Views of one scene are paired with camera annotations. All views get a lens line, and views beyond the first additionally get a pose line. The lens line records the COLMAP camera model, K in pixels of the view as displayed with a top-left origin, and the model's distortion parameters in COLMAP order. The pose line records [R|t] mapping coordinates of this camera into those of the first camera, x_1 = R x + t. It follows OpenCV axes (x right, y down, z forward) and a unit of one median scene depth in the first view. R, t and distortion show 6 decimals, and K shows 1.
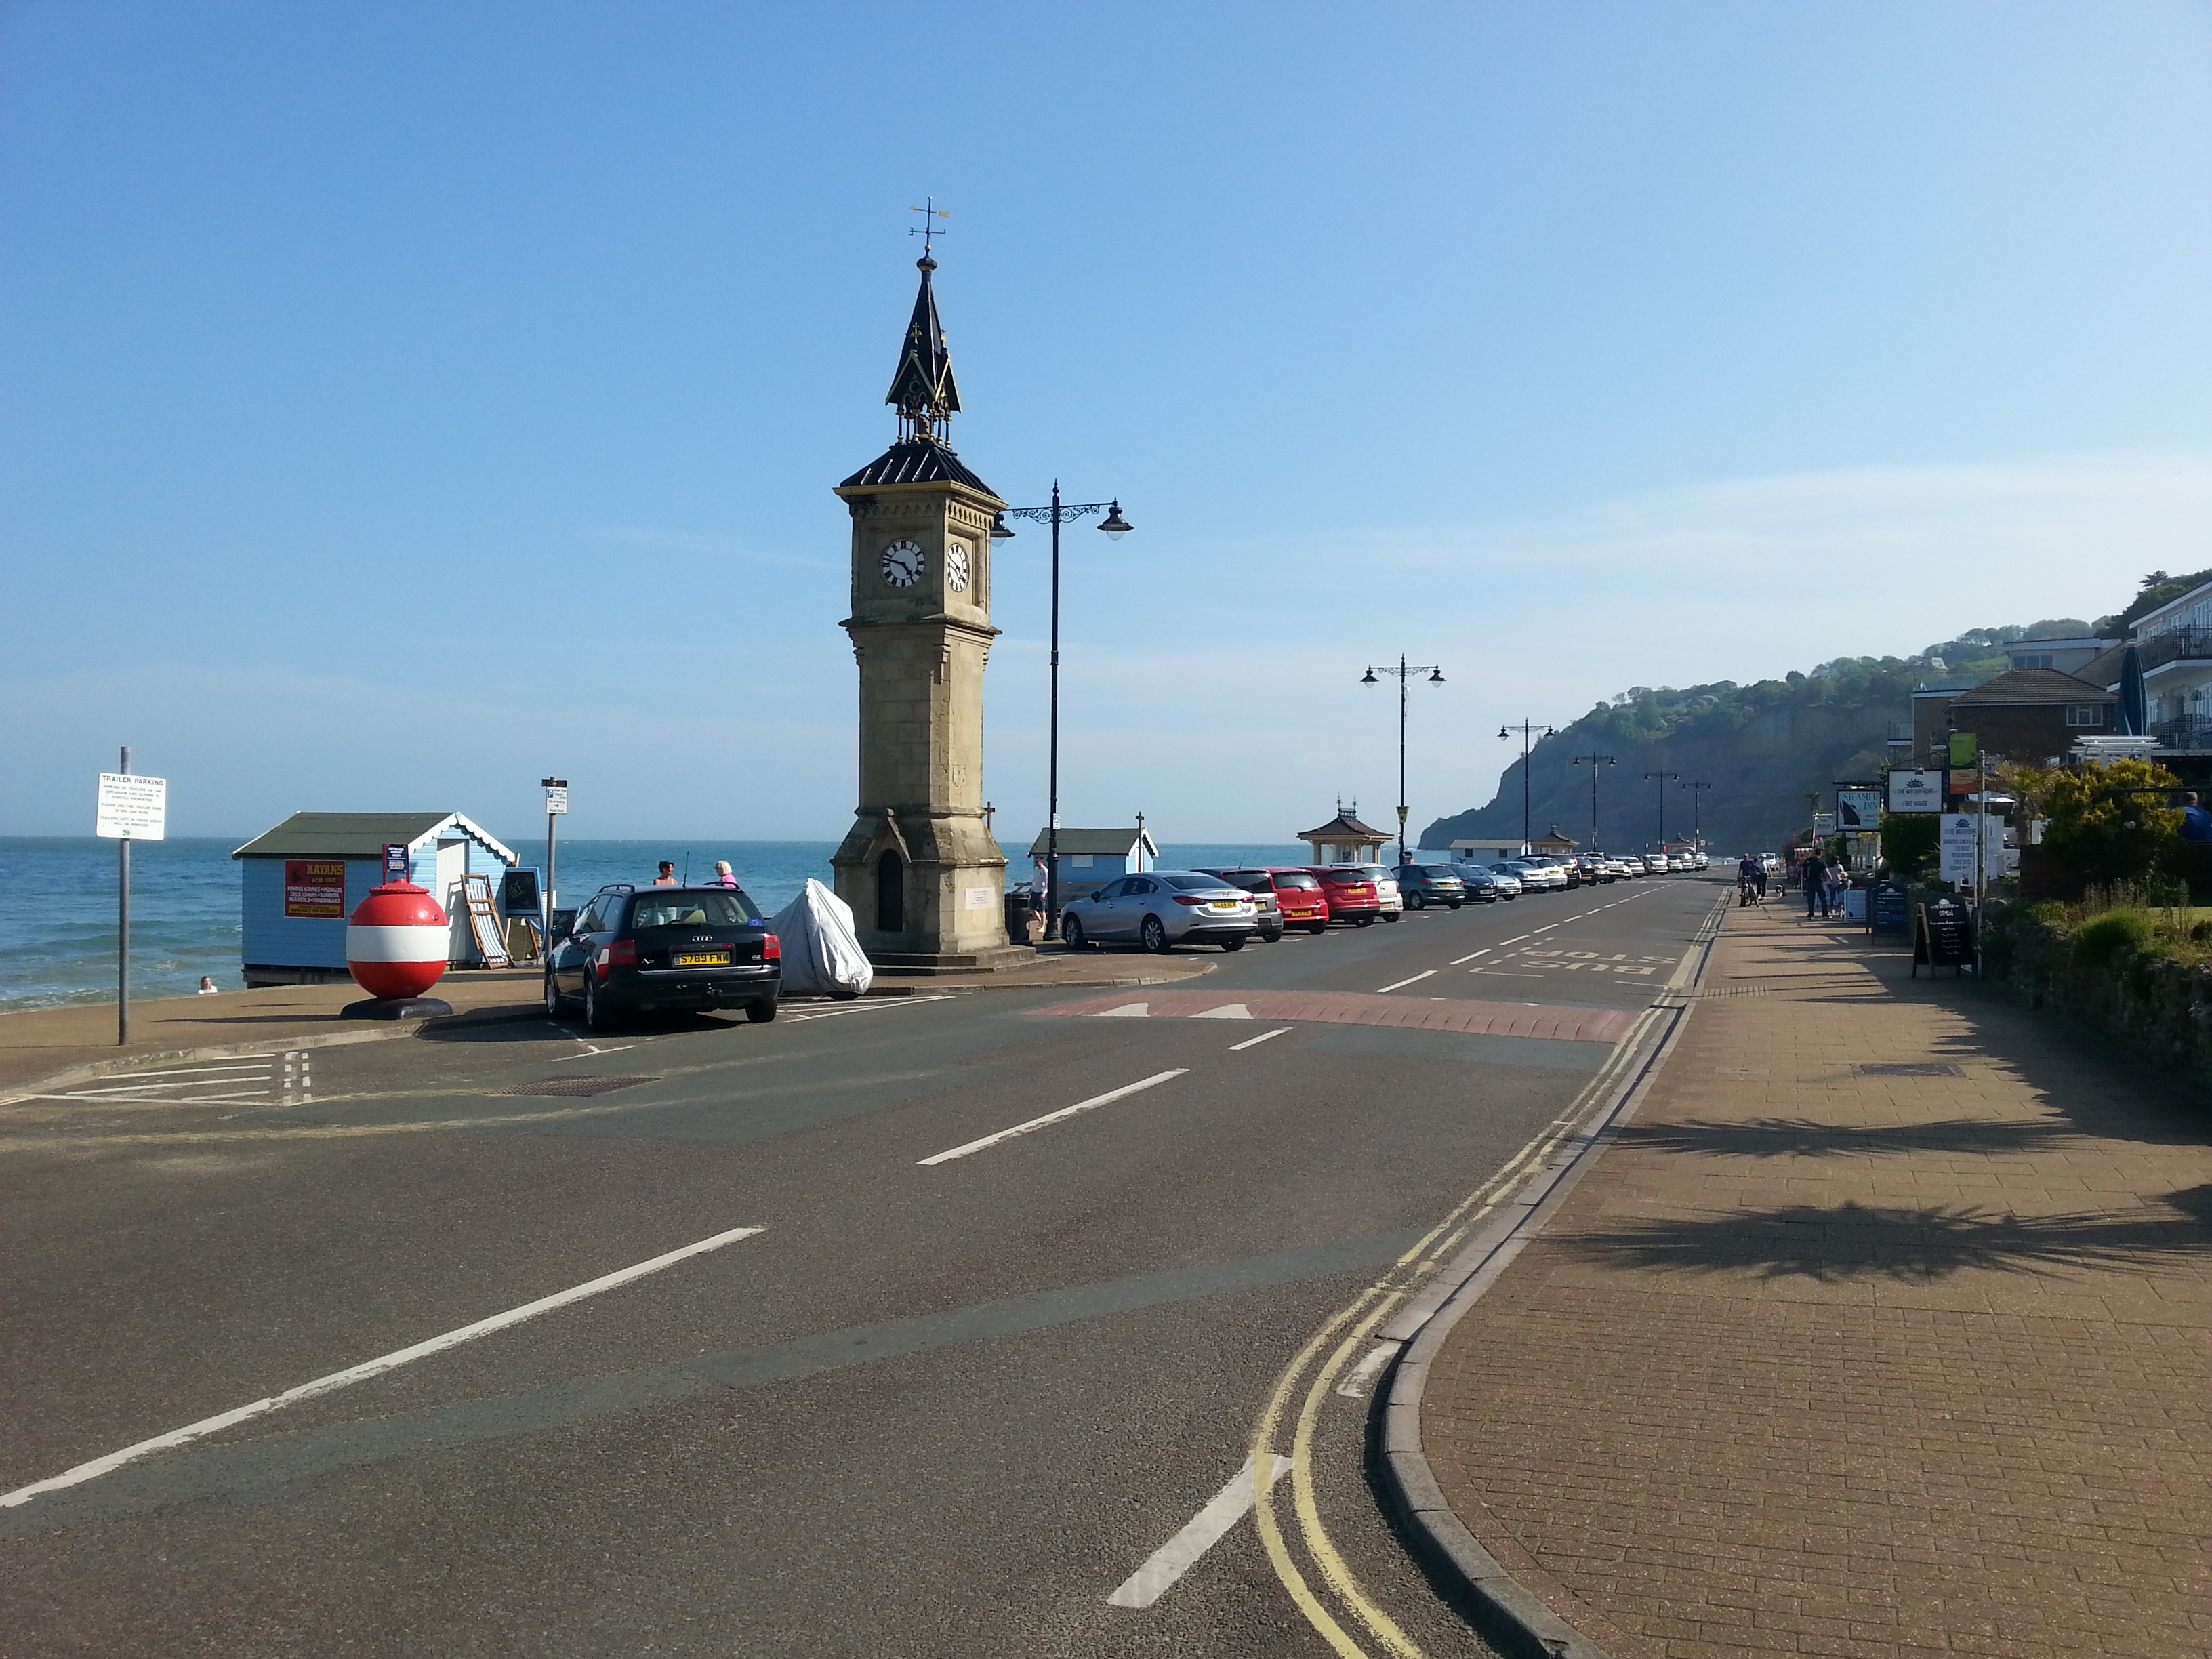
lens RADIAL K [[1819.5, 0, 1179.3], [0, 1819.5, 827.1], [0, 0, 1]] dist [0.022708, -0.084465]
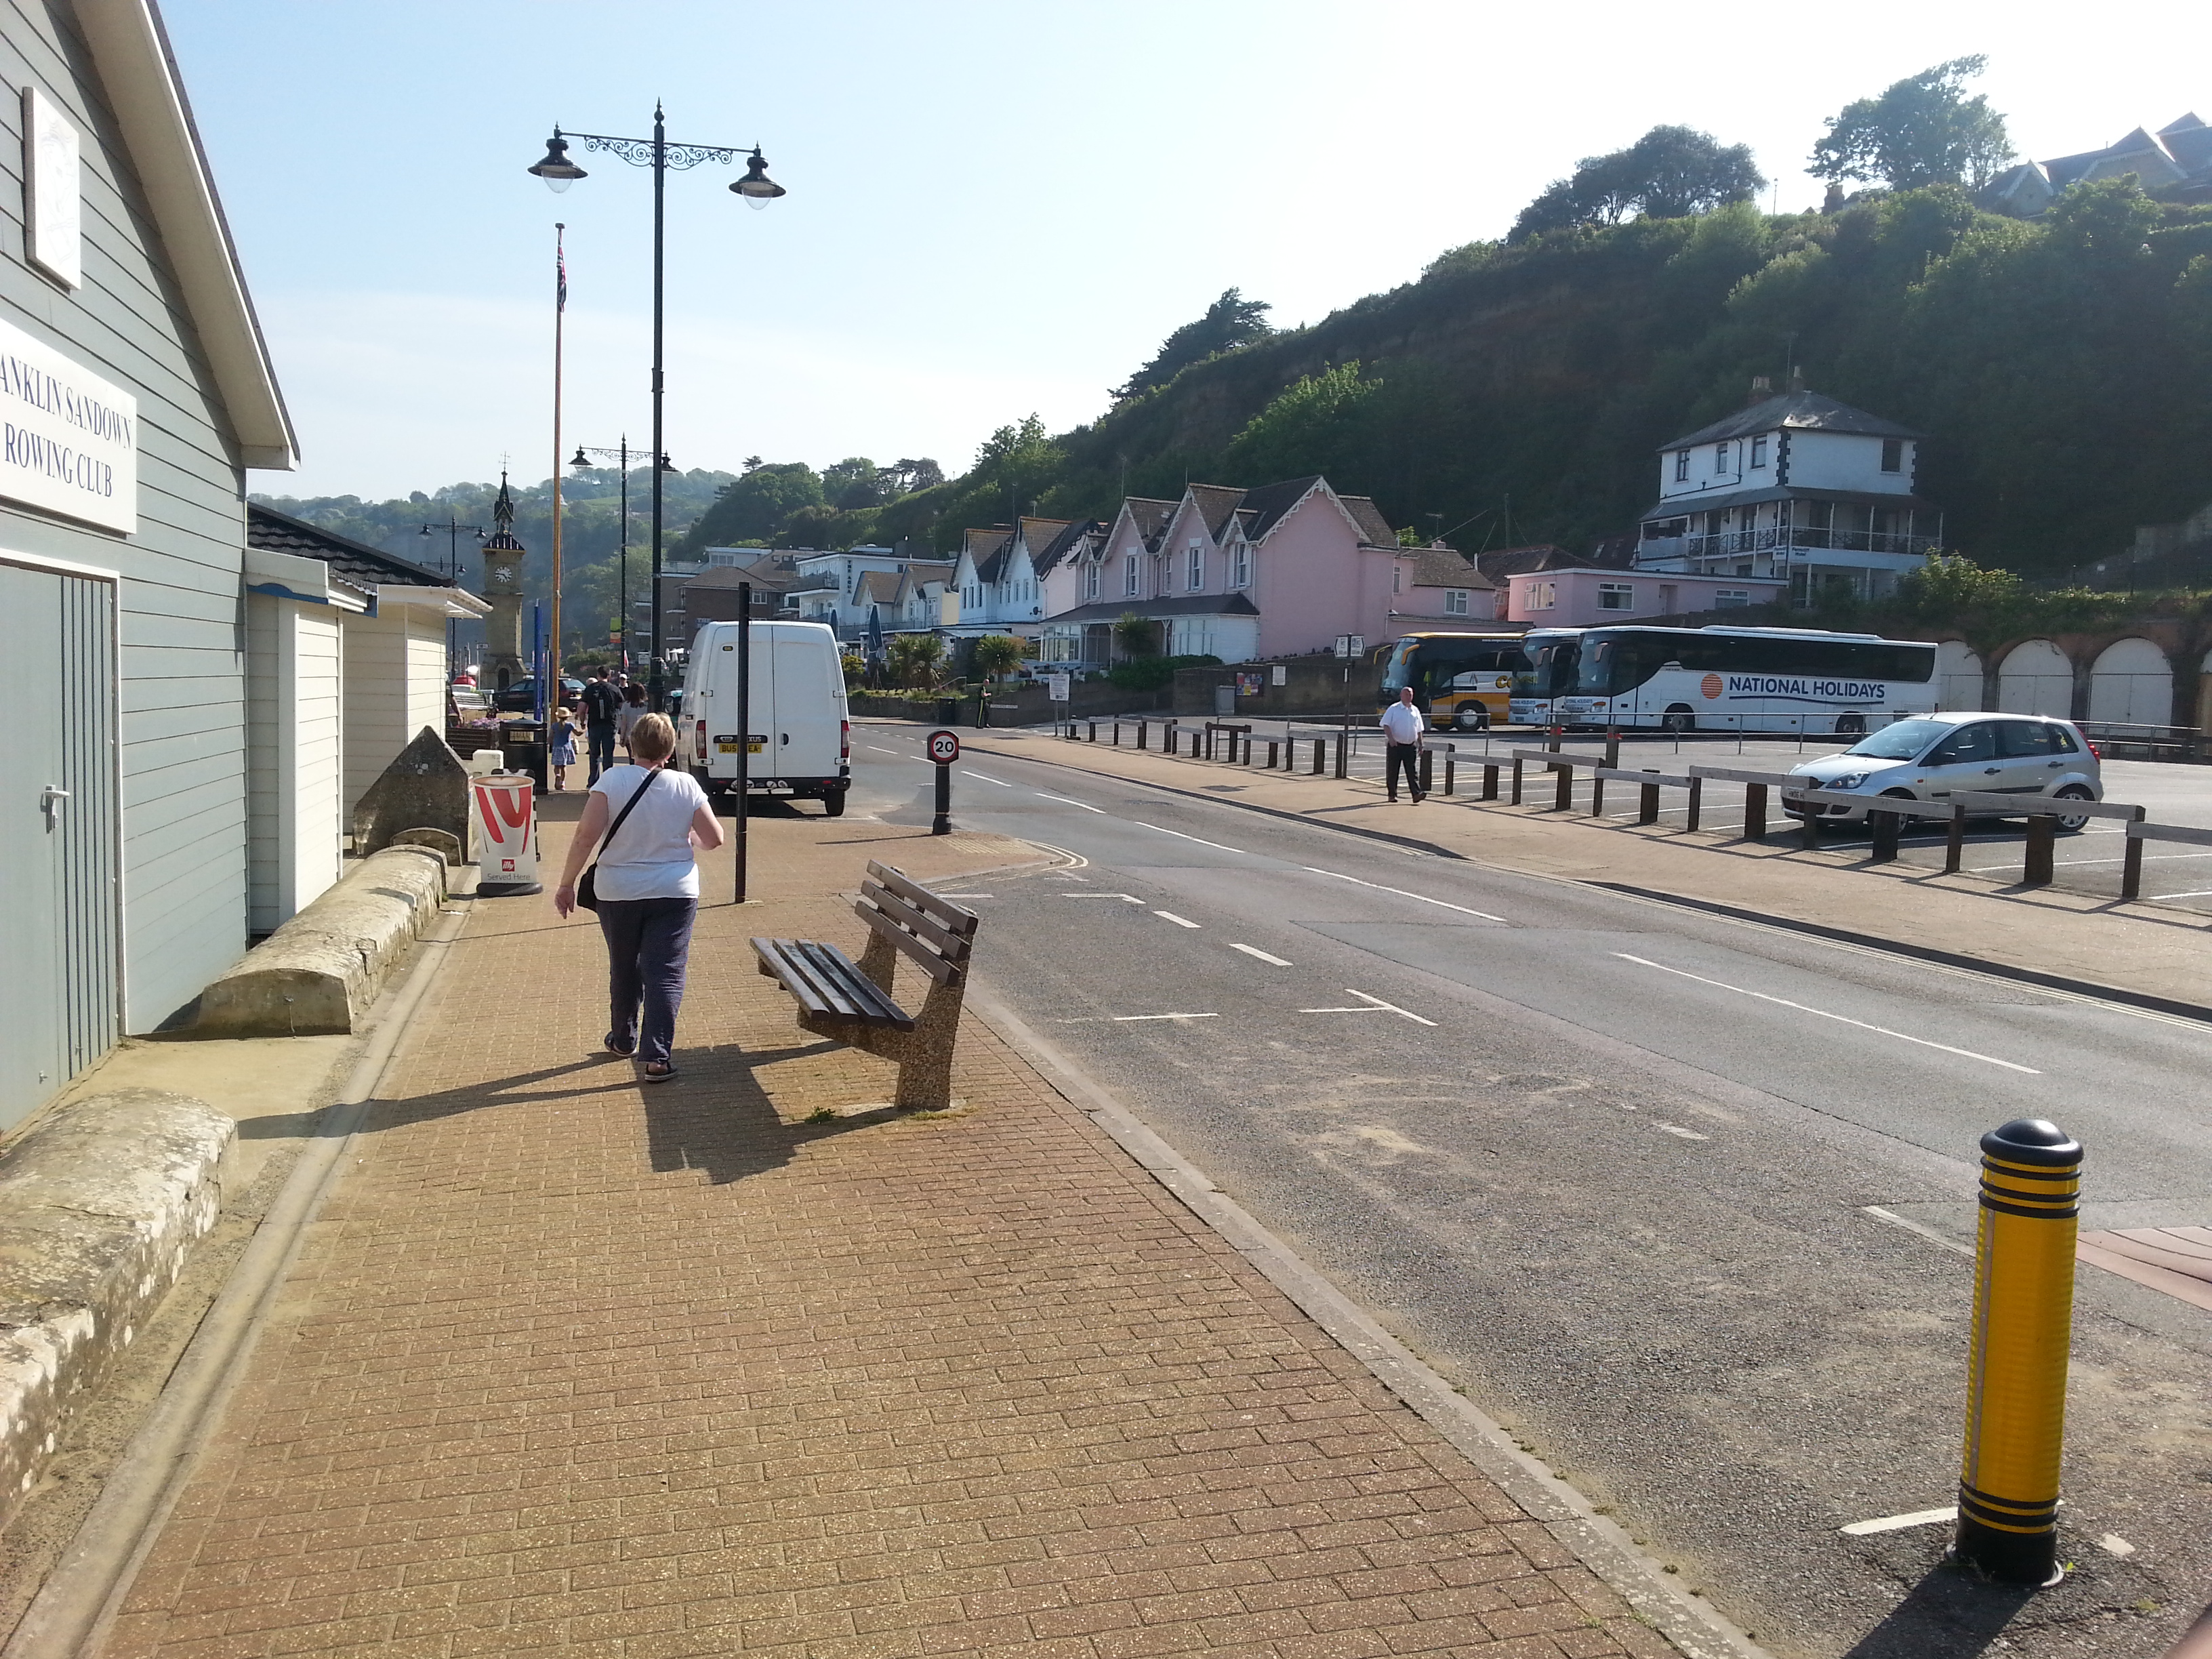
lens RADIAL K [[1817.8, 0, 1149.6], [0, 1817.8, 828.4], [0, 0, 1]] dist [0.033721, -0.109645]
pose [[0.750478, -0.031845, 0.660128, -0.056607], [-0.034694, 0.995563, 0.087469, -0.001023], [-0.659984, -0.088546, 0.746043, -0.084230]]
